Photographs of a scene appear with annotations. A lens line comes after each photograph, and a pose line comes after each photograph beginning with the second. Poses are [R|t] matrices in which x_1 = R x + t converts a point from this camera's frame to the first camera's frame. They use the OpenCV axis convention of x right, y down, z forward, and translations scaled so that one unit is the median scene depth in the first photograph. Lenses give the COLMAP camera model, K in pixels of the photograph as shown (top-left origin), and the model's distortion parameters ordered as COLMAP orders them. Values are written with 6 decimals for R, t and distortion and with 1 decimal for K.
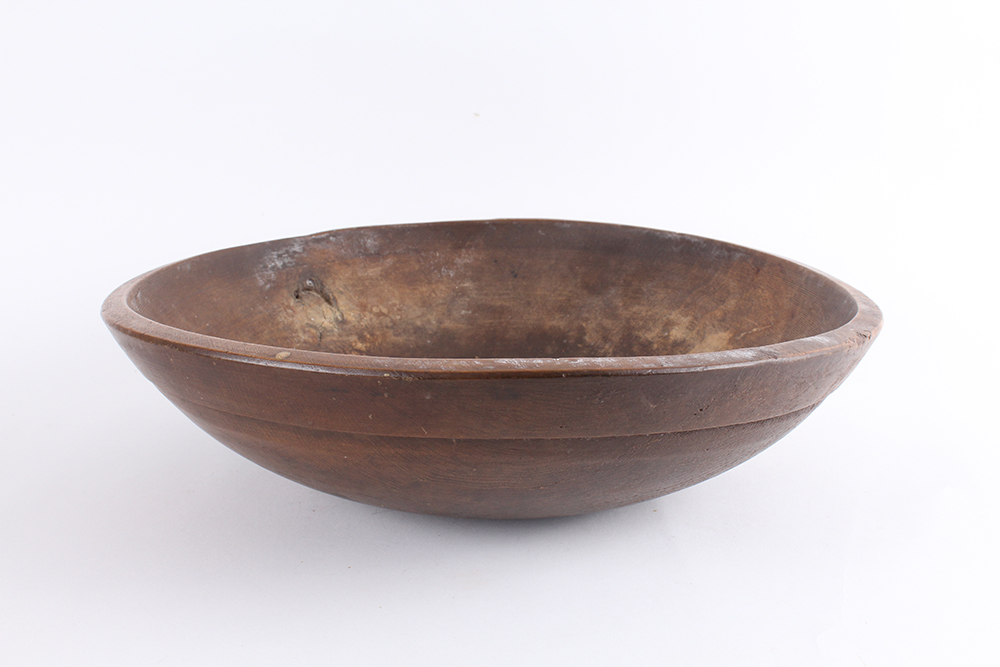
lens RADIAL K [[1243.8, 0, 500.0], [0, 1243.8, 333.5], [0, 0, 1]] dist [-0.023489, -0.010249]
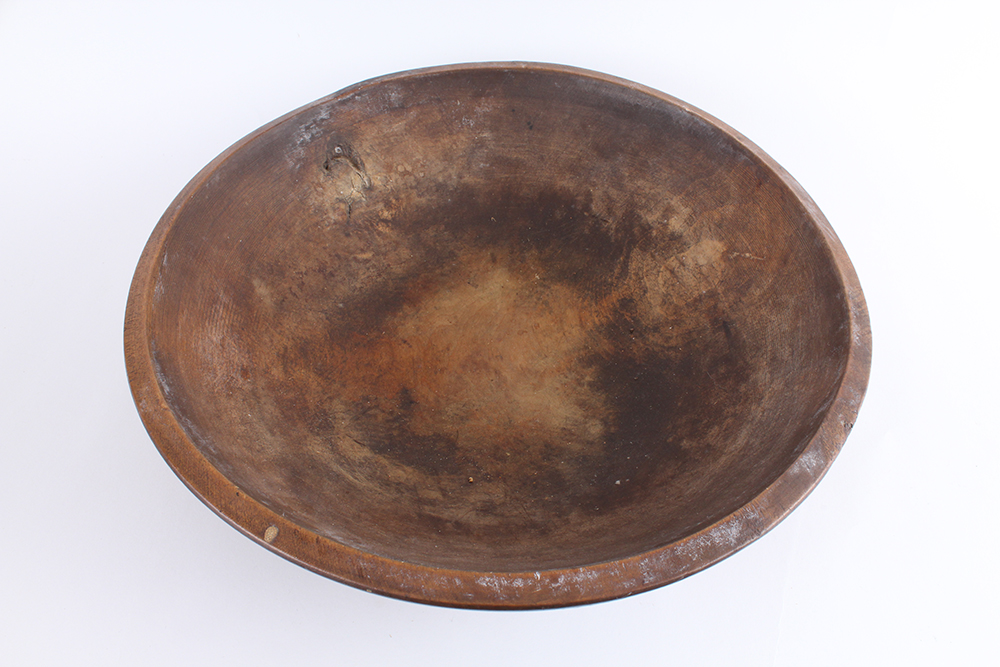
lens RADIAL K [[835.9, 0, 500.0], [0, 835.9, 333.5], [0, 0, 1]] dist [-0.104987, 0.004618]
pose [[0.998686, 0.034341, -0.038045, 0.019678], [-0.008696, 0.845097, 0.534543, -0.289514], [0.050509, -0.533509, 0.844285, 0.315188]]
